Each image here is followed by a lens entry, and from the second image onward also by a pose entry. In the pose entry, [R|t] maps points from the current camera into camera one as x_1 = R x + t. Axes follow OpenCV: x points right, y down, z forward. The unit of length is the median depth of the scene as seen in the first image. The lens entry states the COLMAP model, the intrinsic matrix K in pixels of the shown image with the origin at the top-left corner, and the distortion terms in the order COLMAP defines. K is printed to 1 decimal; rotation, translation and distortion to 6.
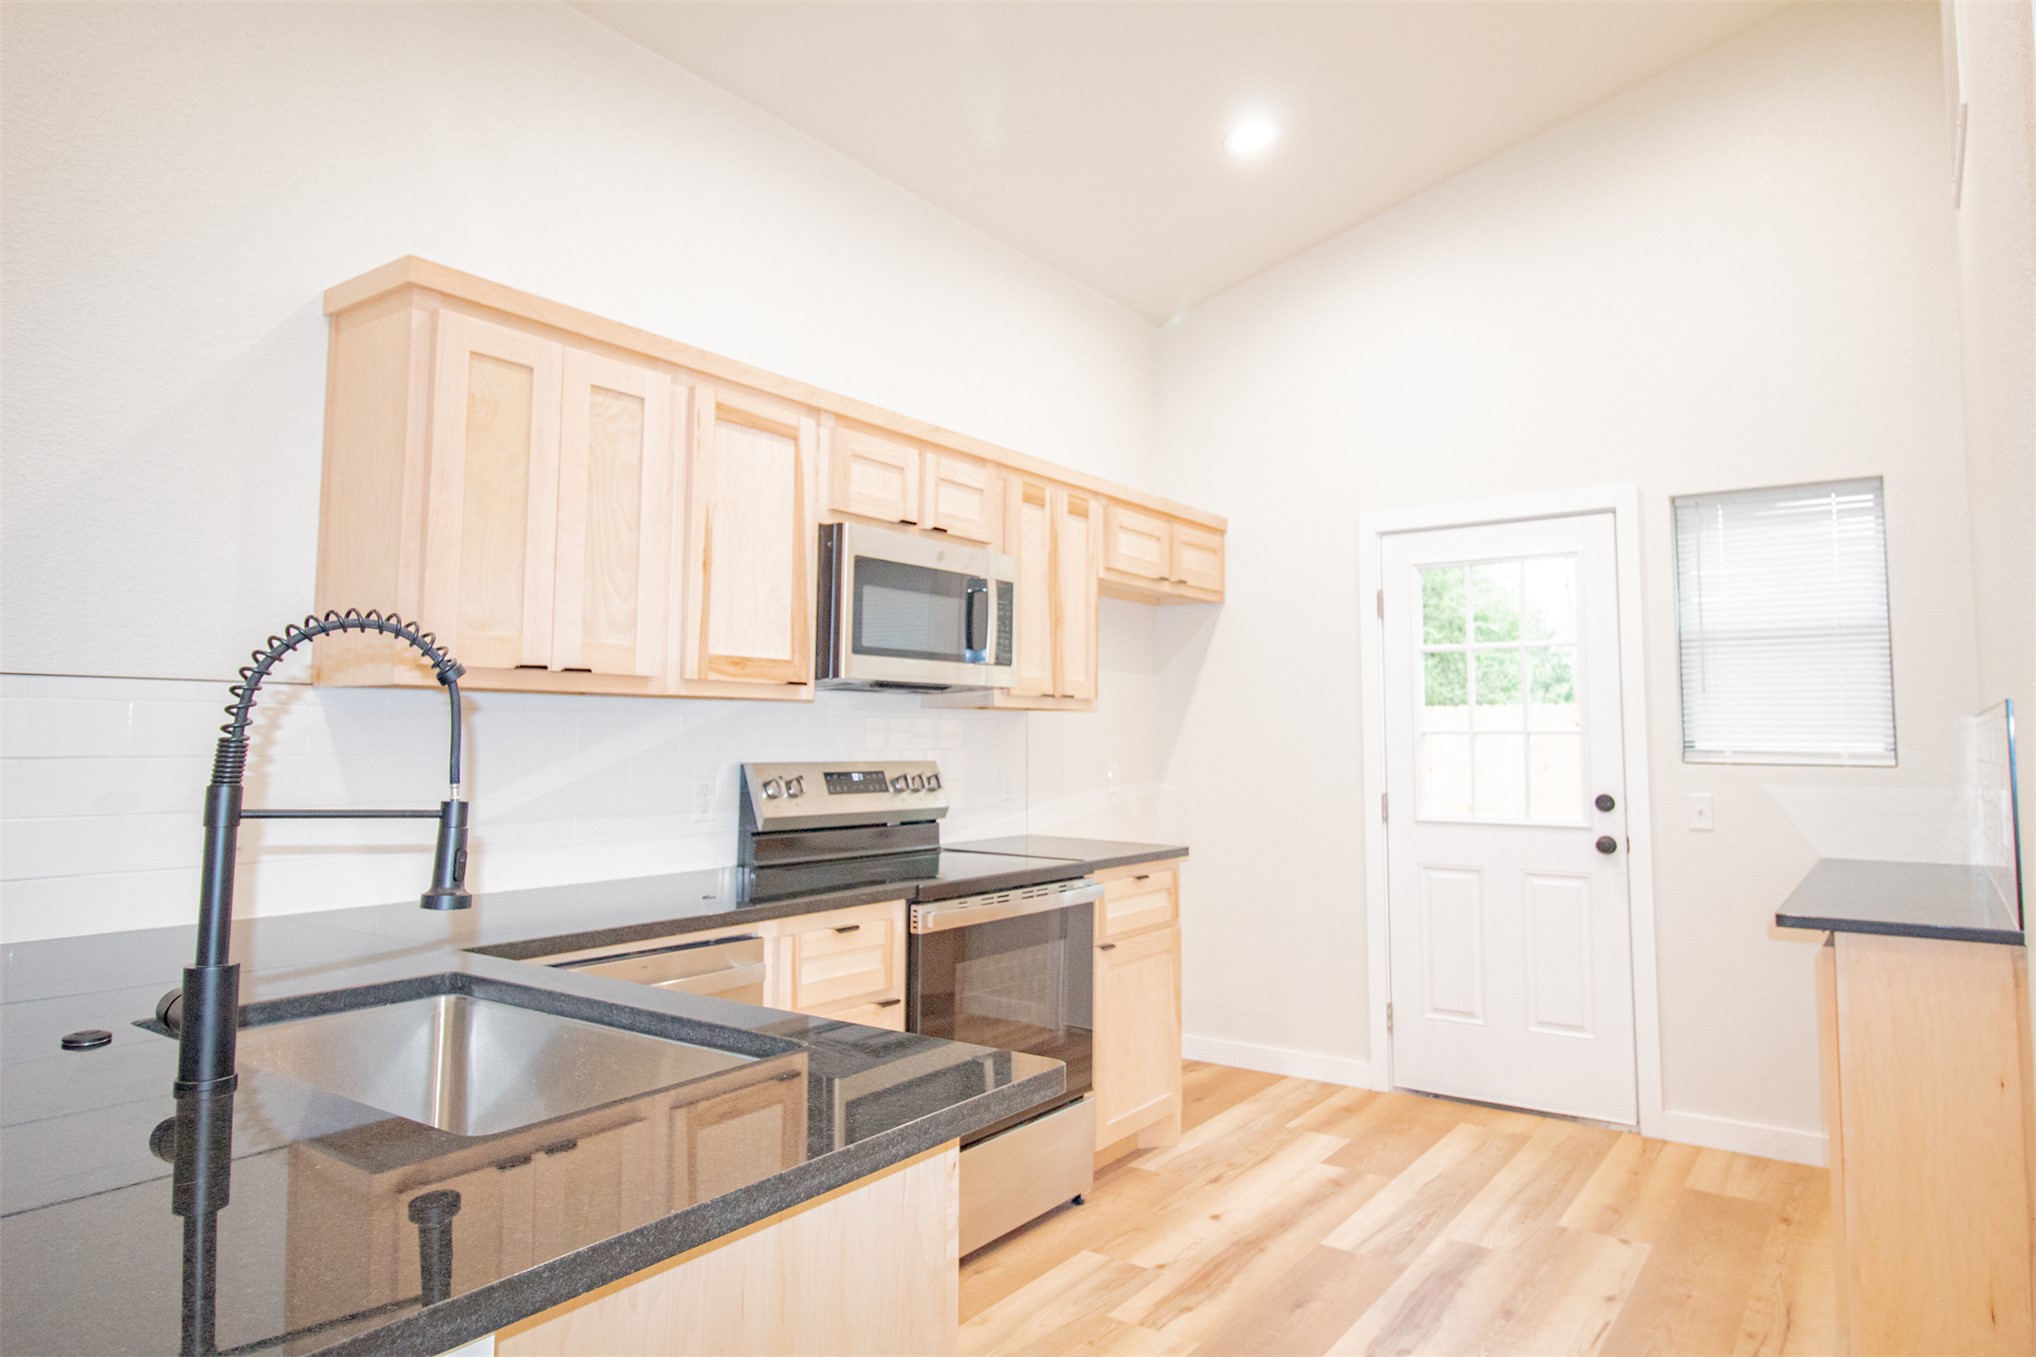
lens RADIAL K [[1252.5, 0, 1030.9], [0, 1252.5, 636.3], [0, 0, 1]] dist [0.007415, -0.007299]
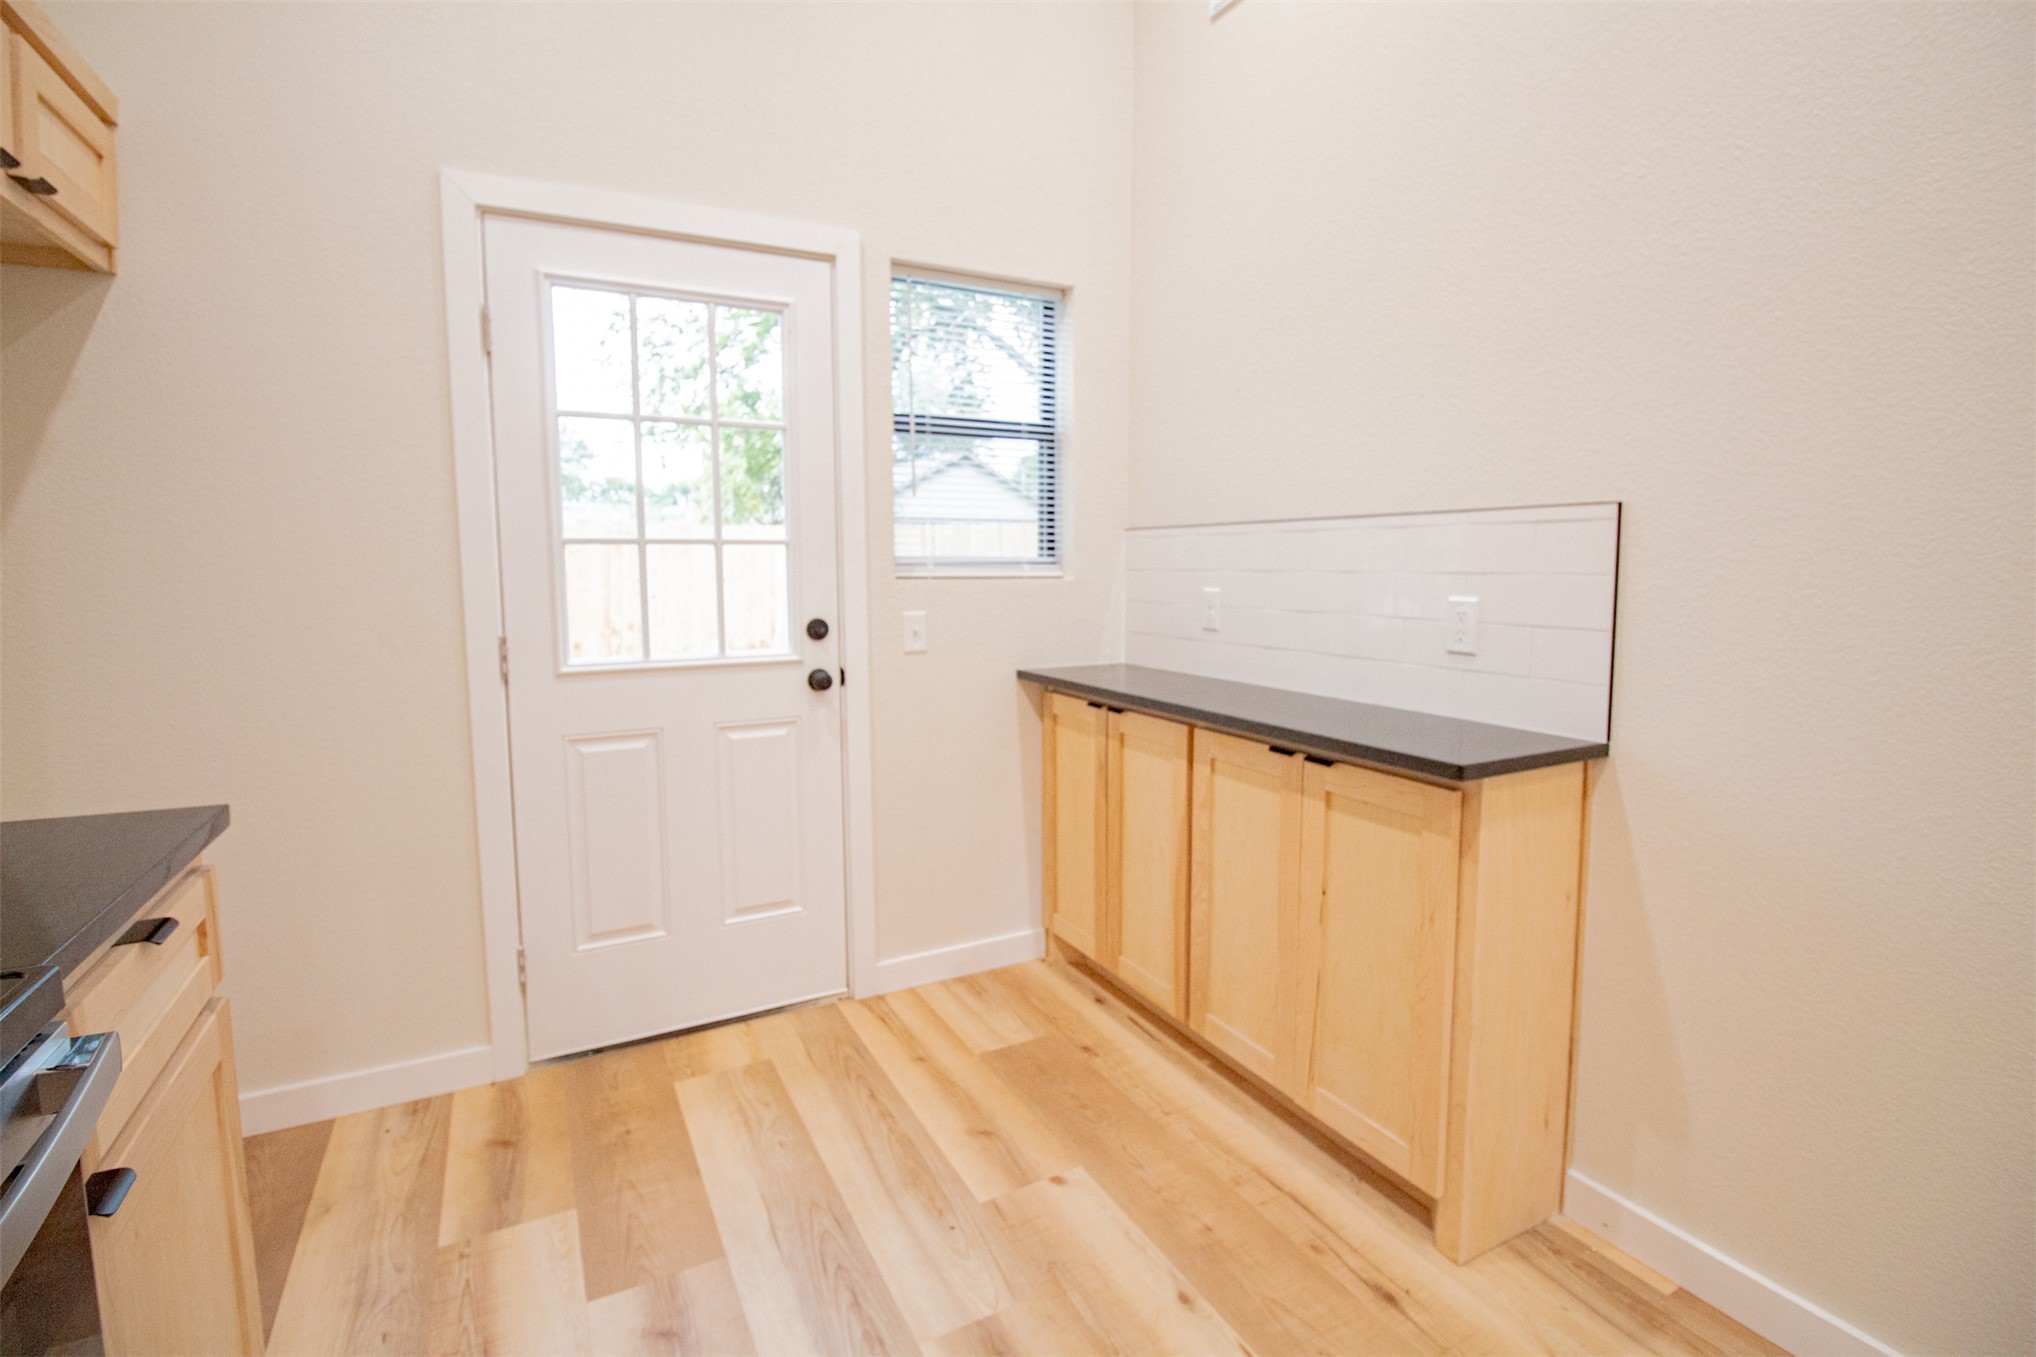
lens RADIAL K [[945.2, 0, 1037.1], [0, 945.2, 646.0], [0, 0, 1]] dist [0.001549, -0.012918]
pose [[0.440930, -0.086519, 0.893362, -0.033601], [-0.069723, 0.989034, 0.130196, 0.062032], [-0.894829, -0.119695, 0.430062, 0.702603]]
